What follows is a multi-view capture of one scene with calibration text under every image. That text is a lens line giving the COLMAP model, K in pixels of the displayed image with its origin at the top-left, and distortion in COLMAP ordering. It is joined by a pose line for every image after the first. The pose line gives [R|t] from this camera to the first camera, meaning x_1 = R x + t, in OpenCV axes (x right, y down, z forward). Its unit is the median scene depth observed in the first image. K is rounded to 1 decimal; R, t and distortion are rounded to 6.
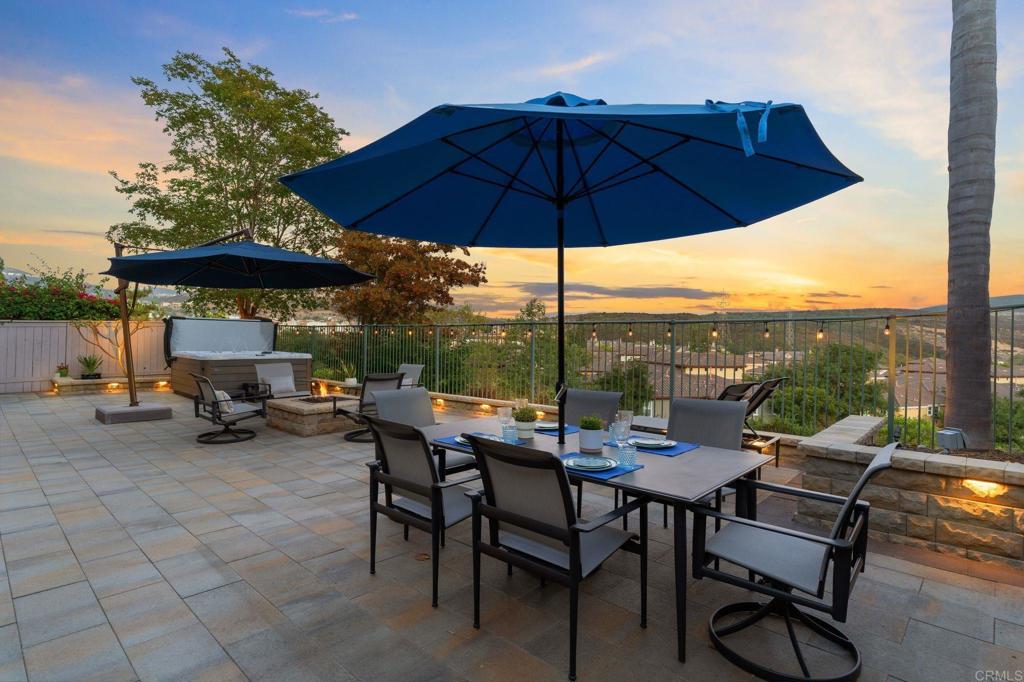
lens RADIAL K [[527.8, 0, 514.6], [0, 527.8, 346.0], [0, 0, 1]] dist [-0.001493, 0.001773]
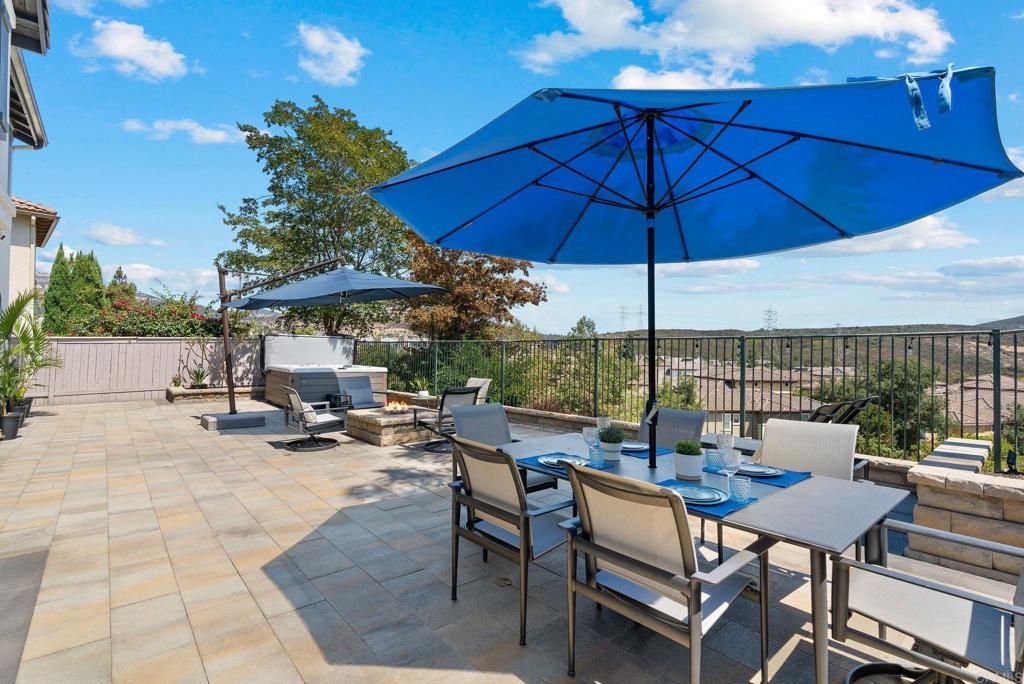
lens RADIAL K [[472.1, 0, 504.6], [0, 472.1, 344.1], [0, 0, 1]] dist [0.001443, 0.000620]
pose [[0.993631, 0.000451, -0.112683, -0.056354], [-0.004220, 0.999439, -0.033215, -0.002992], [0.112605, 0.033479, 0.993076, 0.099001]]
